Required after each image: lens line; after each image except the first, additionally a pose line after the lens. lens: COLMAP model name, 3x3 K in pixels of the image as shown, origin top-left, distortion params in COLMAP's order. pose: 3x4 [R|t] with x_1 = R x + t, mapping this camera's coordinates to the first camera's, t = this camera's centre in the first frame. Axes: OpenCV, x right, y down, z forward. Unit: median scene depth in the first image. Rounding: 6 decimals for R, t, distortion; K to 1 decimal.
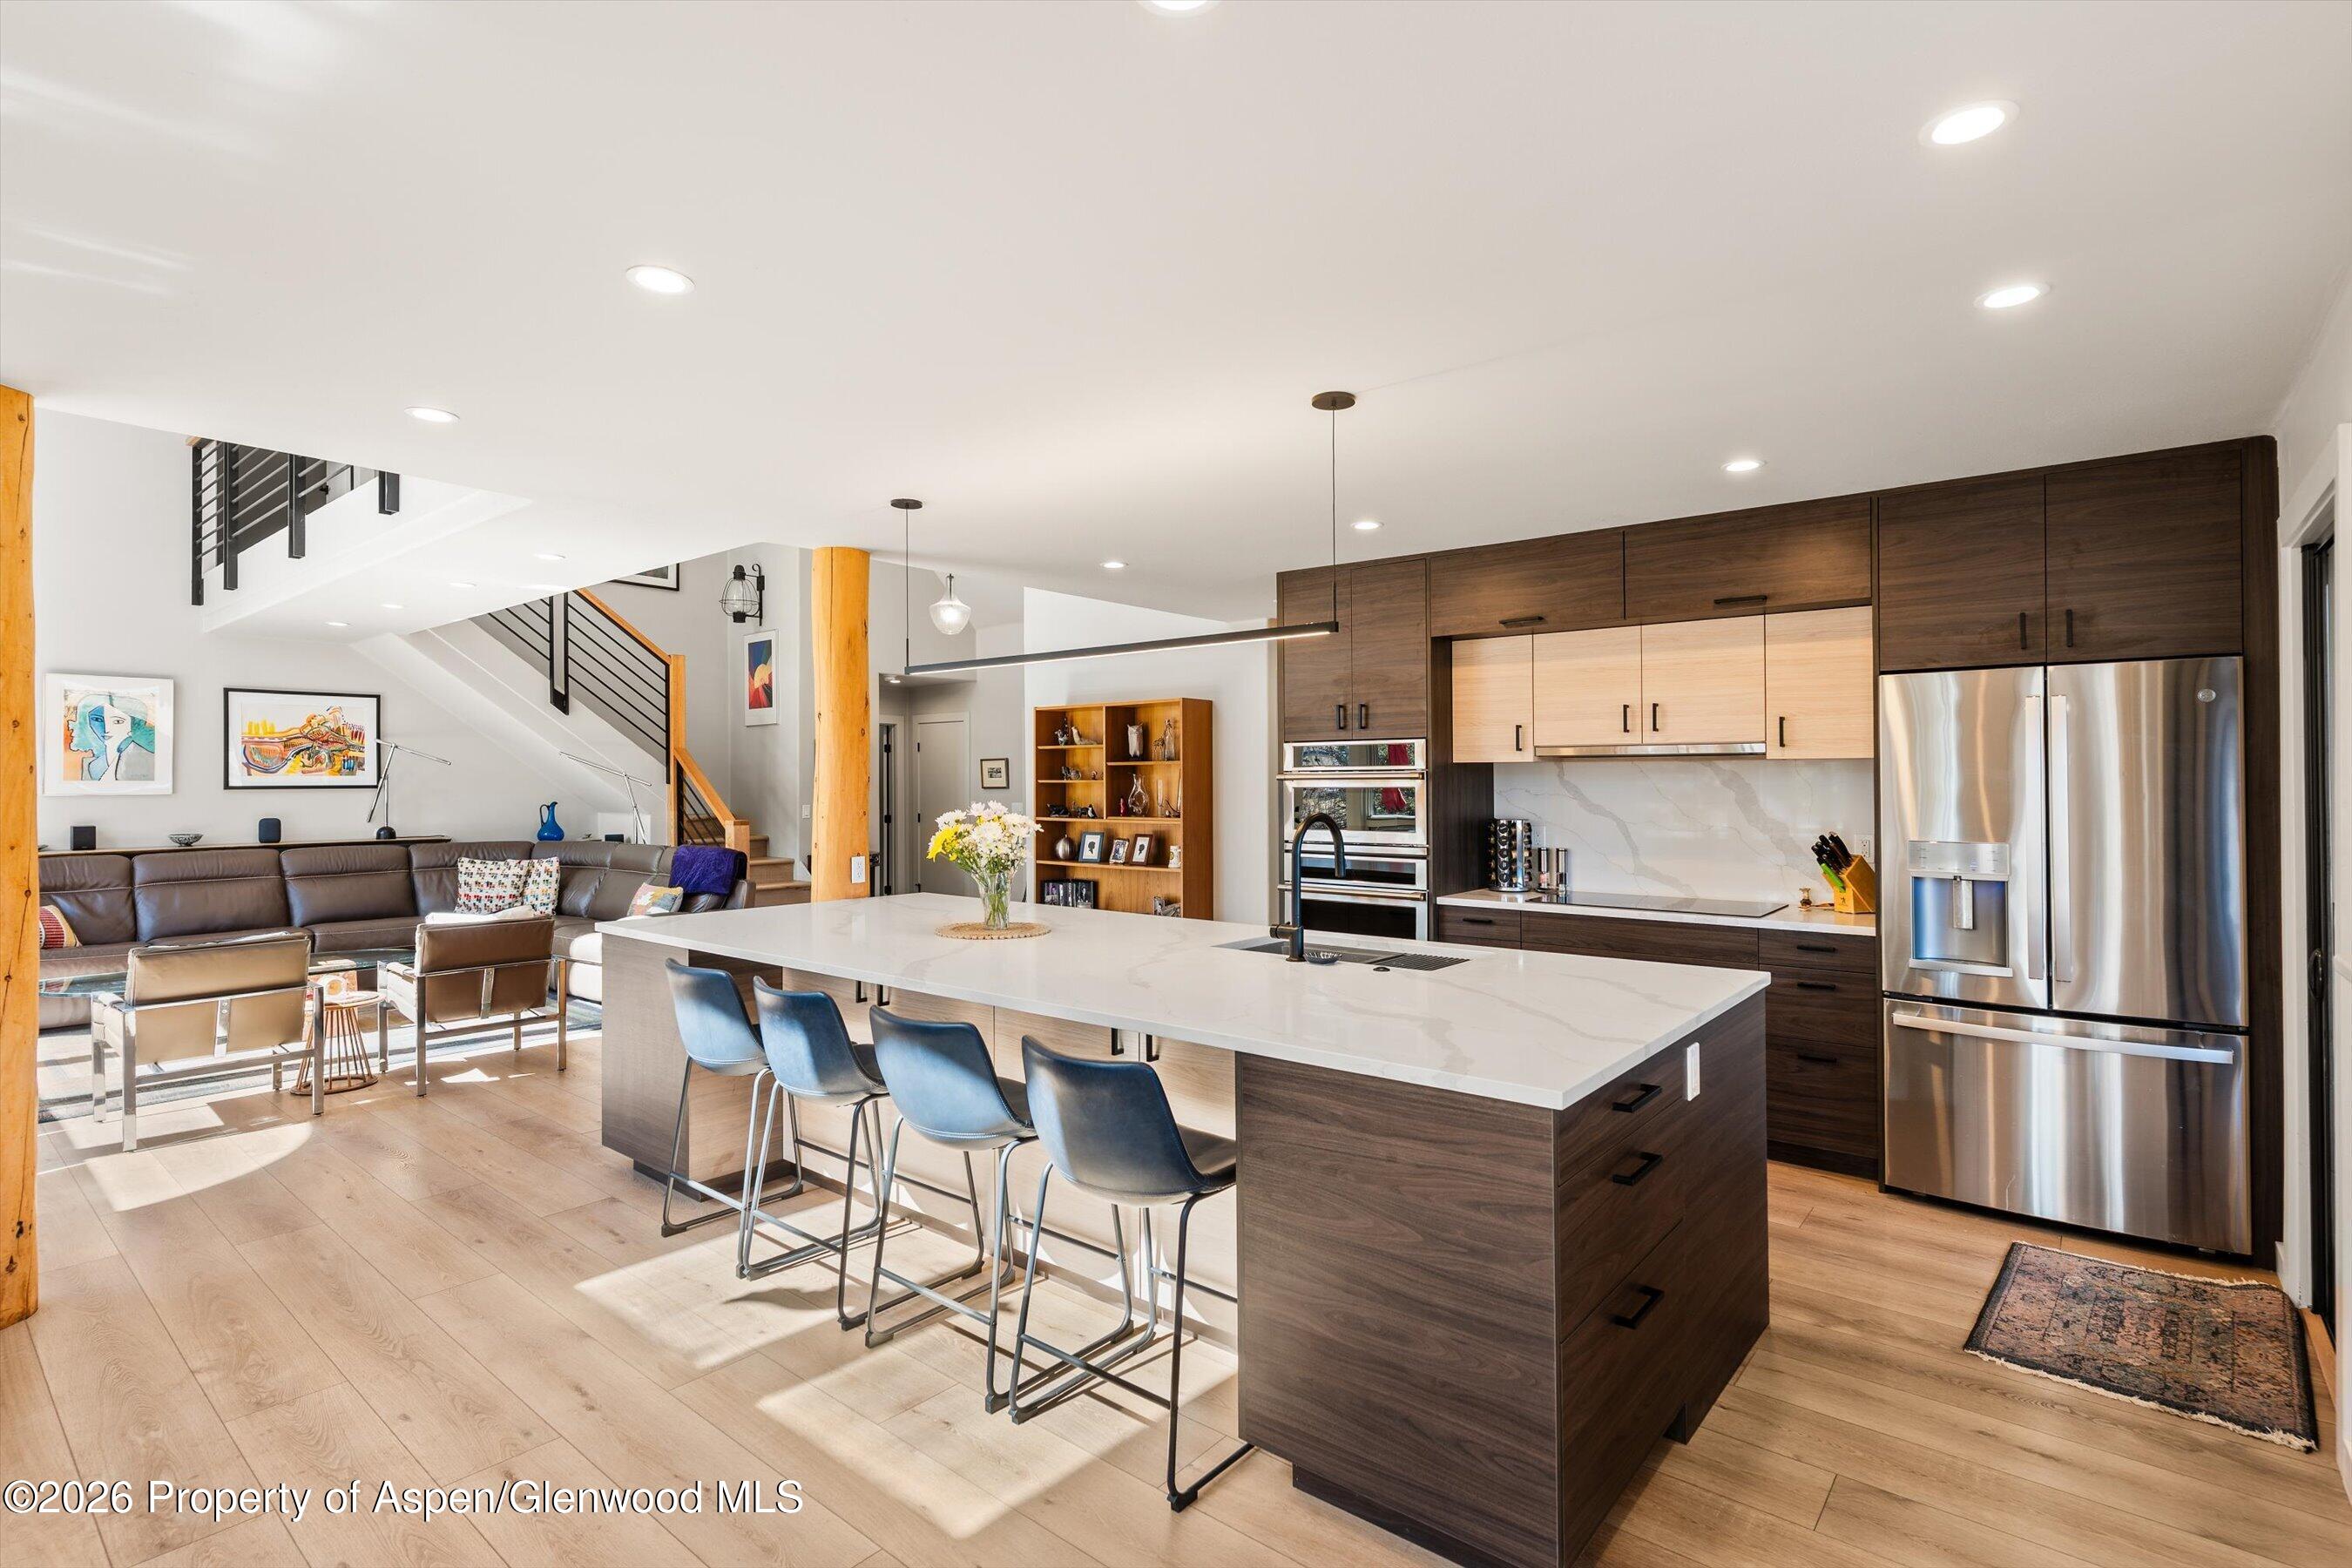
lens RADIAL K [[1129.8, 0, 1184.7], [0, 1129.8, 795.5], [0, 0, 1]] dist [-0.000363, 0.001767]
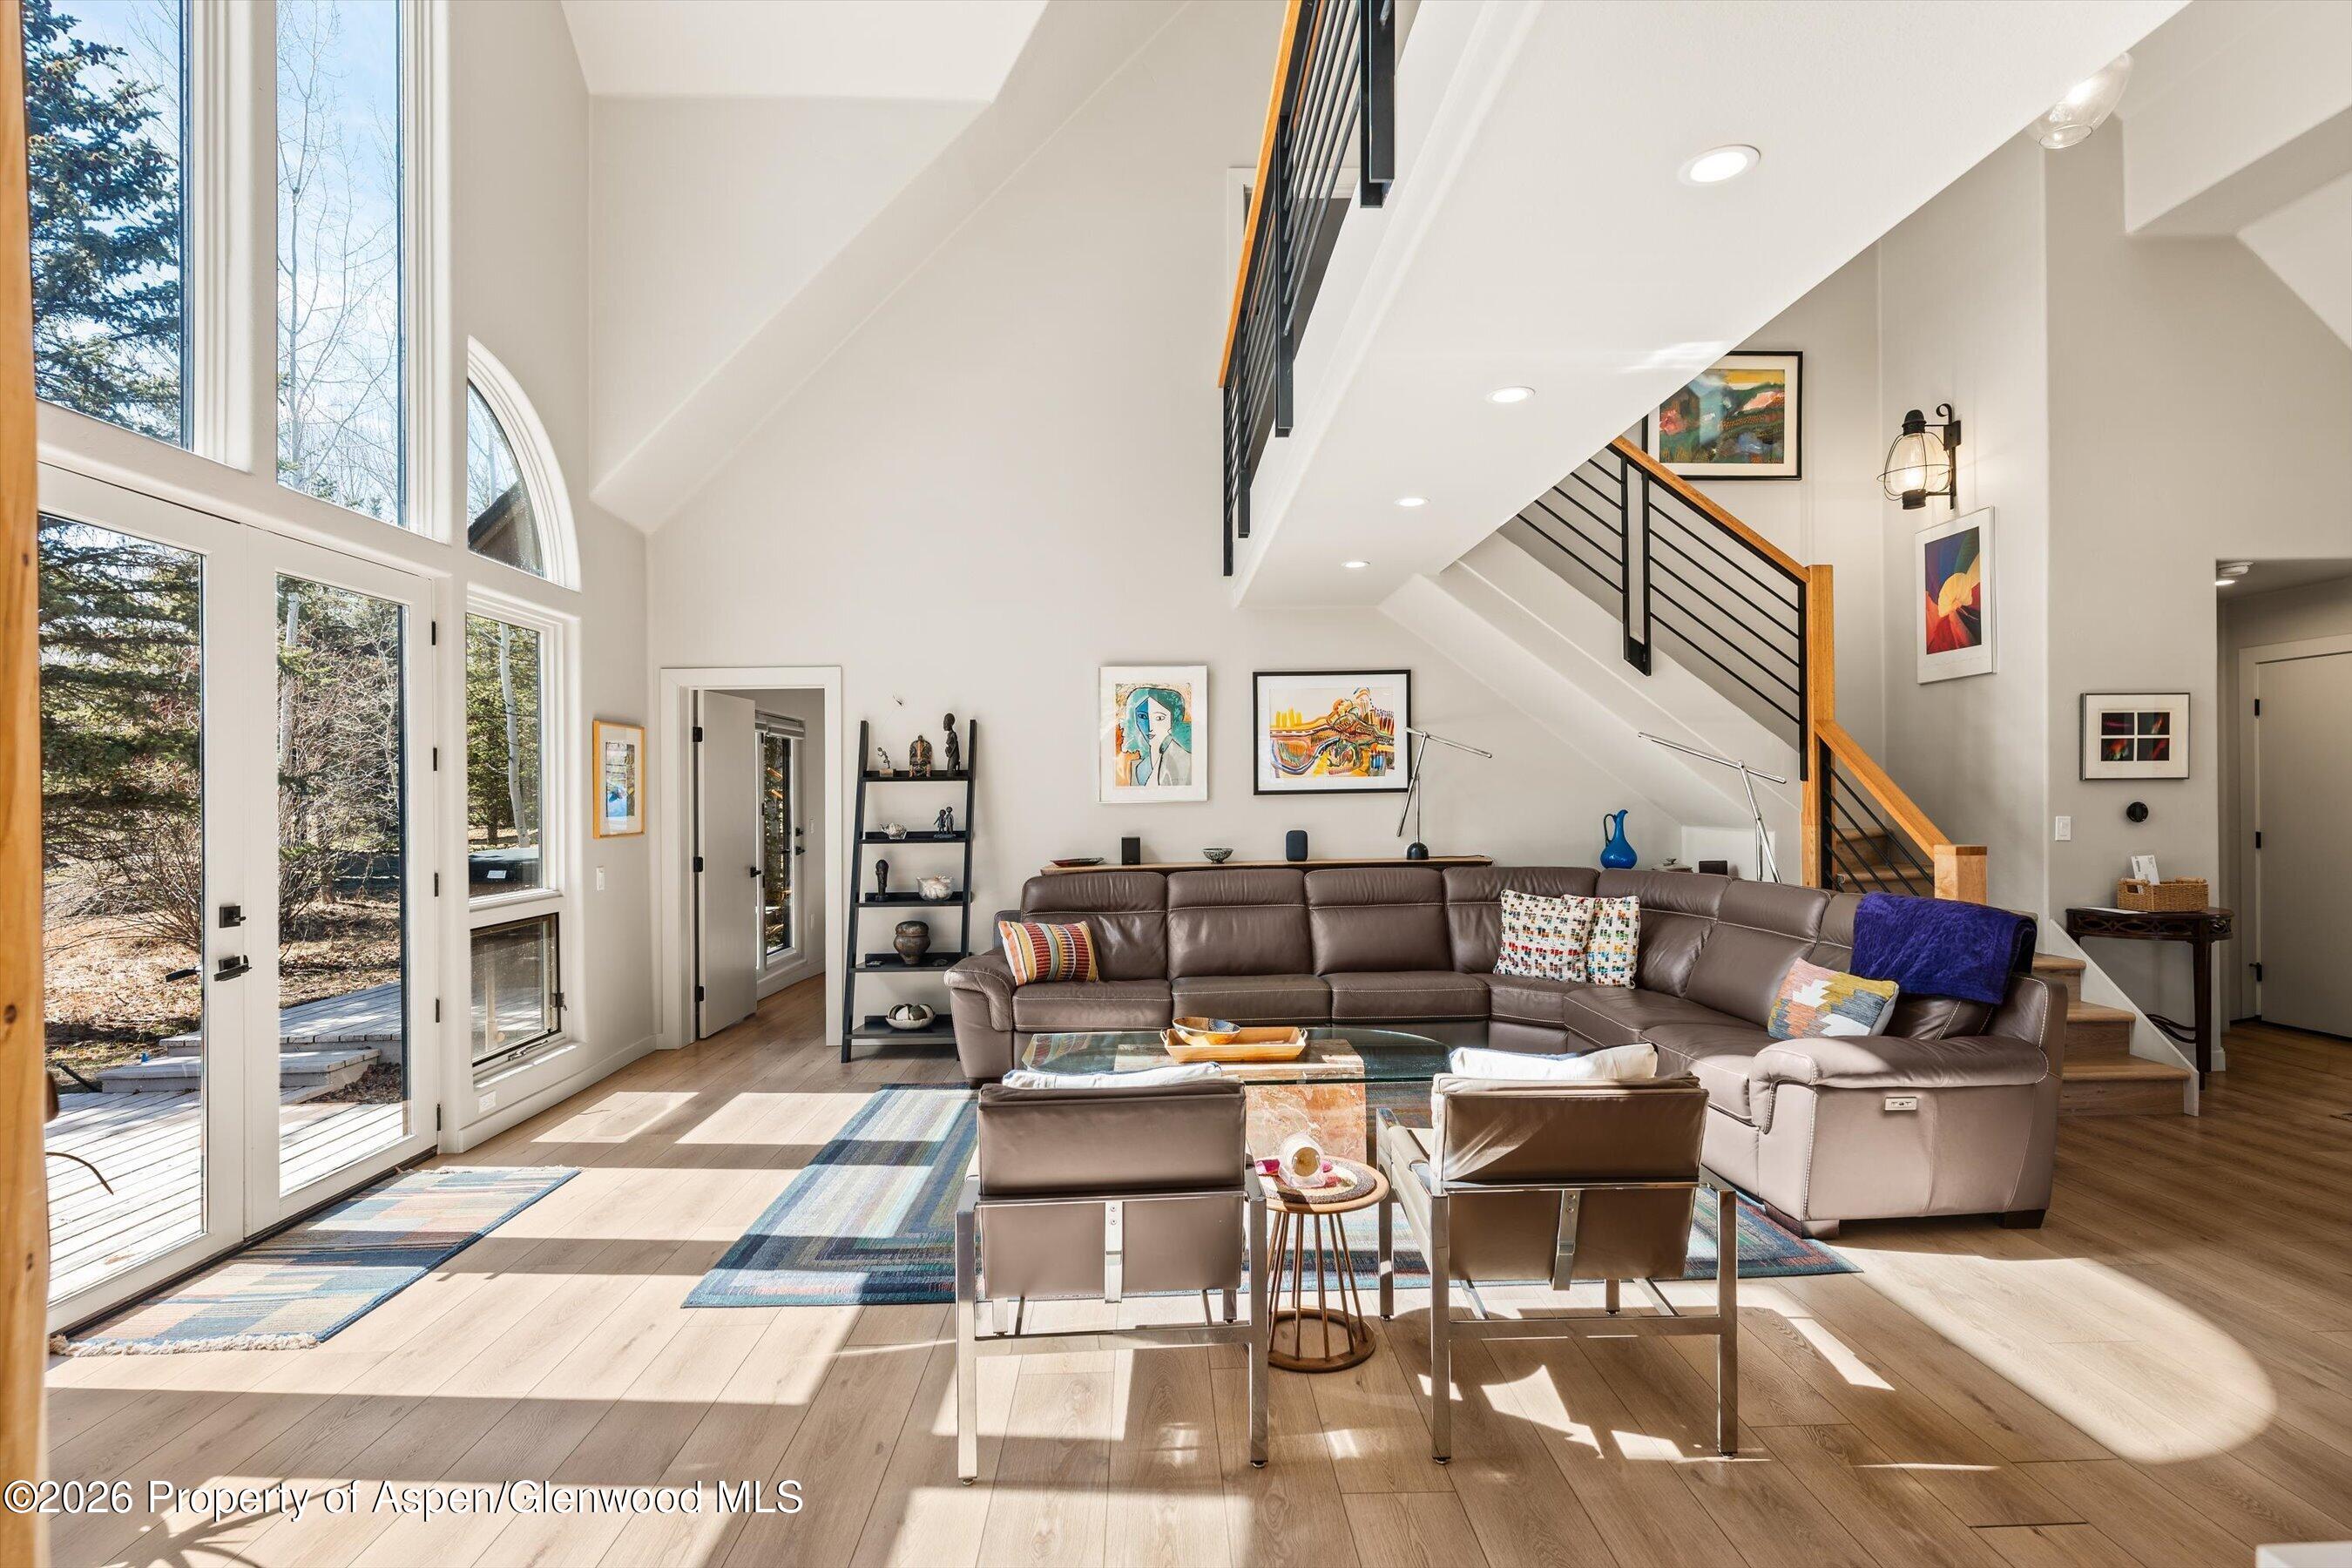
lens RADIAL K [[1129.8, 0, 1182.2], [0, 1129.8, 804.0], [0, 0, 1]] dist [-0.000363, 0.001767]
pose [[0.666606, -0.003045, -0.745404, -0.248635], [0.004093, 0.999992, -0.000425, 0.001309], [0.745399, -0.002768, 0.666613, 0.379635]]
